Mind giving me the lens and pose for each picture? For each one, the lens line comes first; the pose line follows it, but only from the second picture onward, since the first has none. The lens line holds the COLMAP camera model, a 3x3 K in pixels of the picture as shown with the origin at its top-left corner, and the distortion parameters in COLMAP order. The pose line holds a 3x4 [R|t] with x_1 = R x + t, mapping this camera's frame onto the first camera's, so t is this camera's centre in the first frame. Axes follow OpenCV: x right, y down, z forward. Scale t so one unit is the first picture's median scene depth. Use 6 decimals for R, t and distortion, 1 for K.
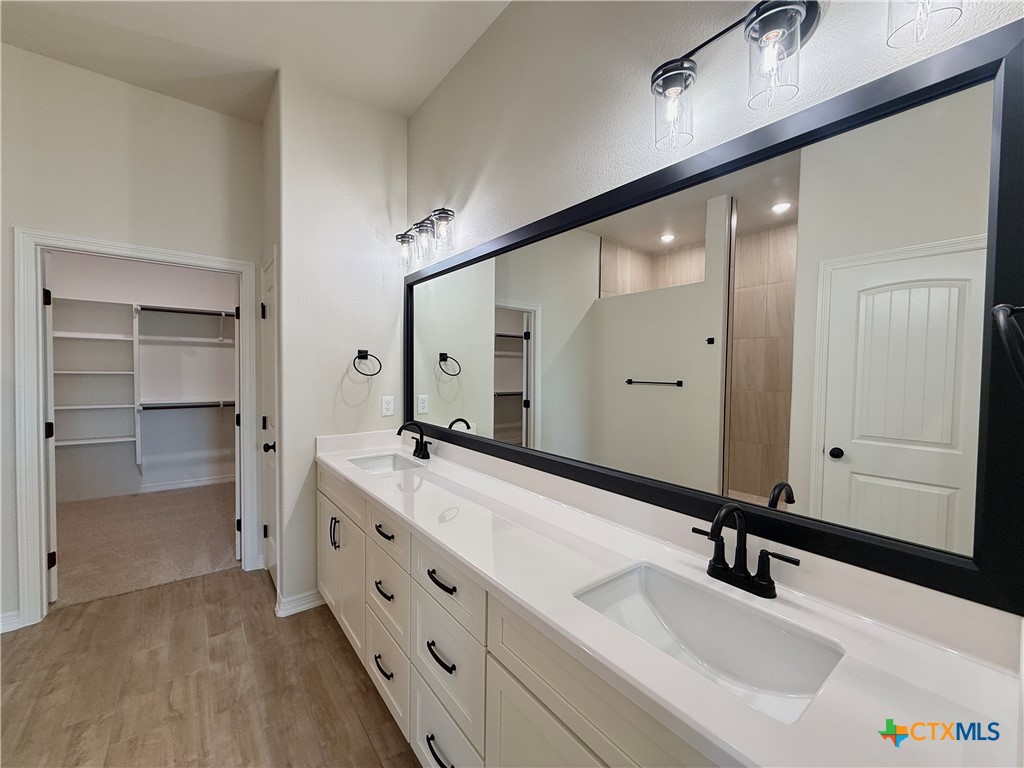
lens RADIAL K [[409.6, 0, 514.2], [0, 409.6, 383.8], [0, 0, 1]] dist [-0.000474, 0.000394]
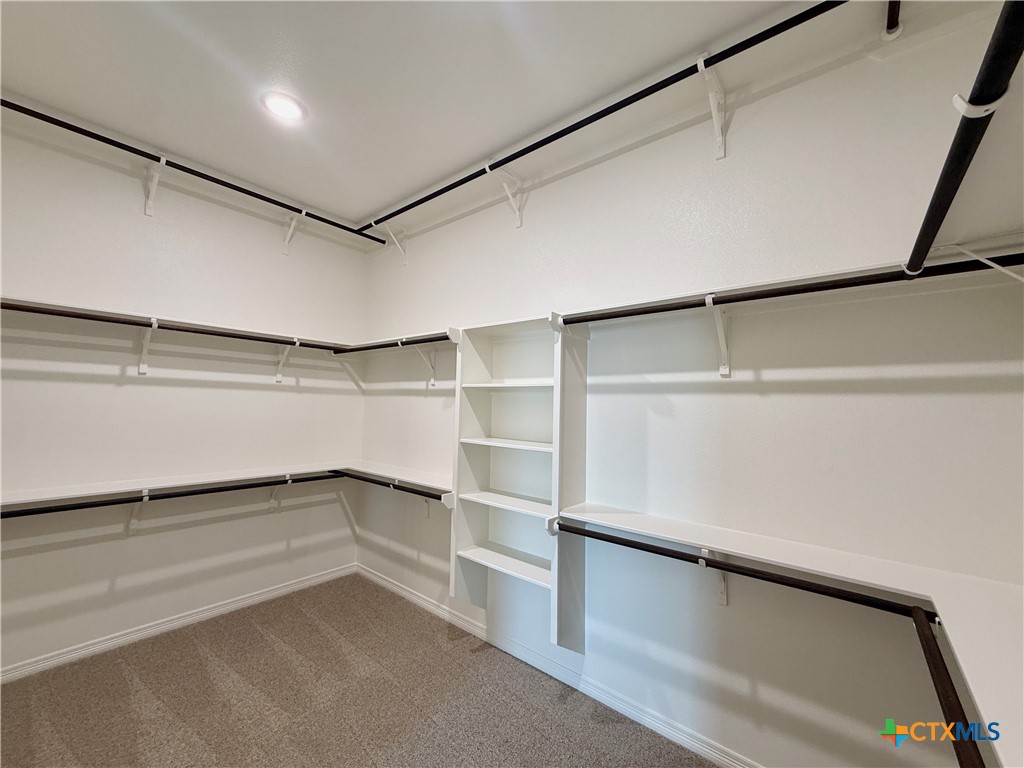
lens RADIAL K [[409.6, 0, 514.2], [0, 409.6, 383.8], [0, 0, 1]] dist [-0.000474, 0.000394]
pose [[0.212619, -0.064926, -0.974976, -0.734878], [-0.051033, 0.995690, -0.077434, -0.110968], [0.975802, 0.066220, 0.208390, 1.393813]]
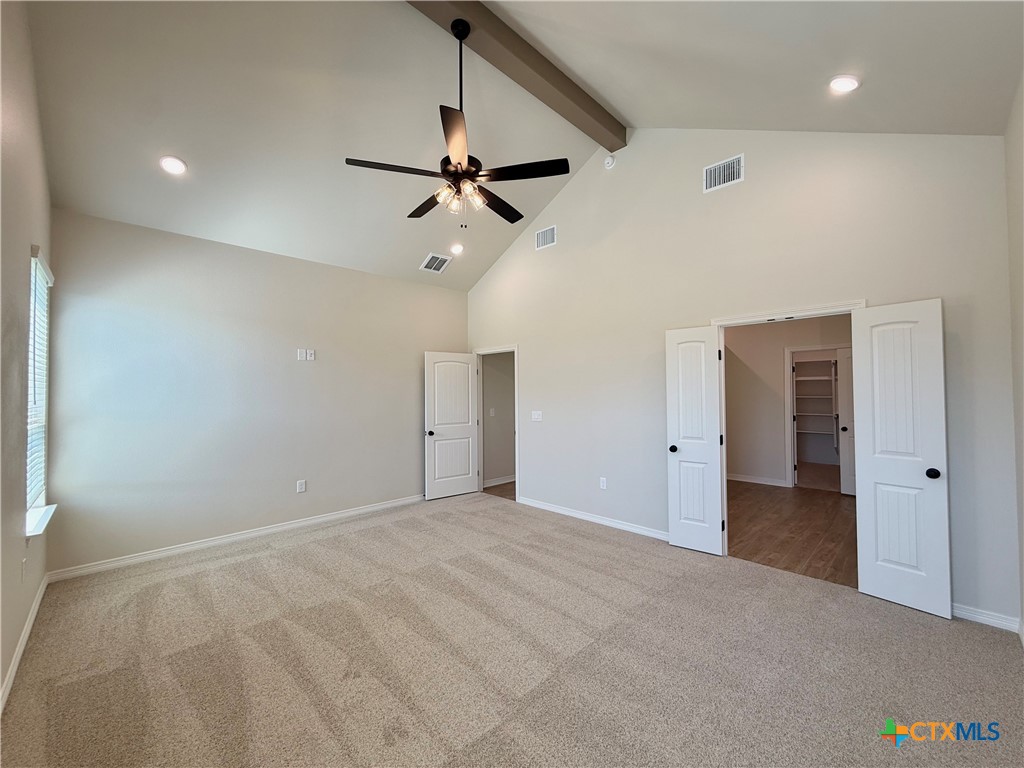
lens RADIAL K [[409.6, 0, 514.2], [0, 409.6, 383.8], [0, 0, 1]] dist [-0.000474, 0.000394]
pose [[0.111947, -0.035730, -0.993072, 1.273825], [-0.022641, 0.999002, -0.038495, 0.027433], [0.993456, 0.026793, 0.111026, -1.079087]]
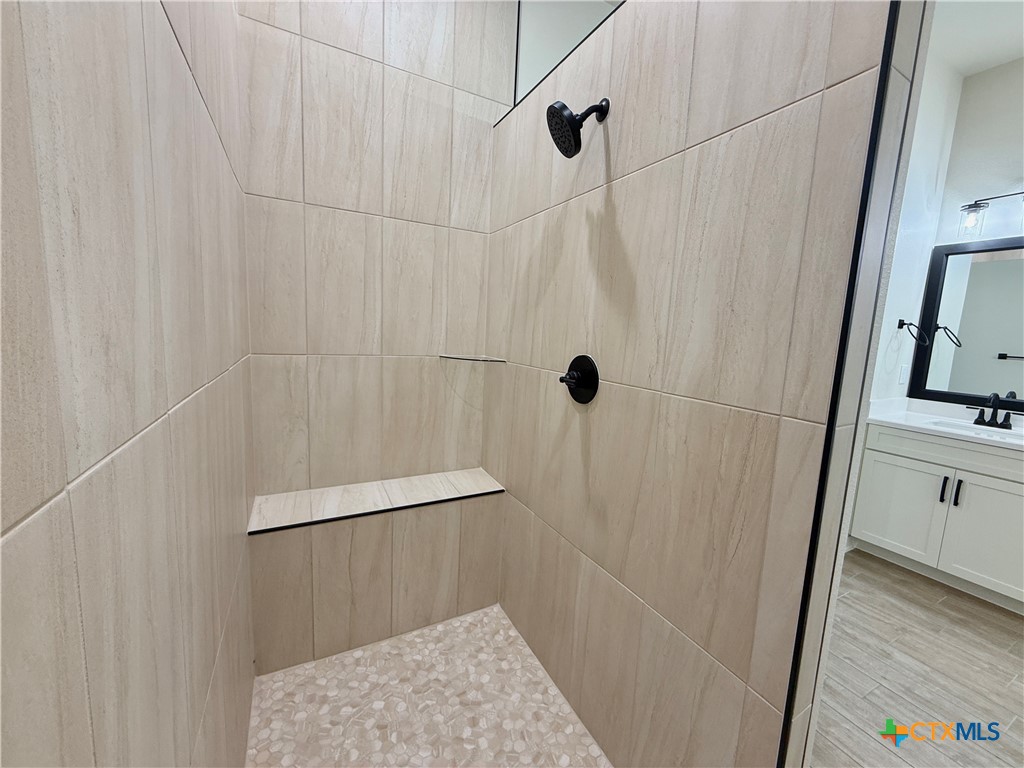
lens RADIAL K [[409.6, 0, 514.2], [0, 409.6, 383.8], [0, 0, 1]] dist [-0.000474, 0.000394]
pose [[0.982907, 0.052762, -0.176378, -1.194492], [-0.035903, 0.994593, 0.097446, 0.011219], [0.180566, -0.089448, 0.979487, -0.217737]]
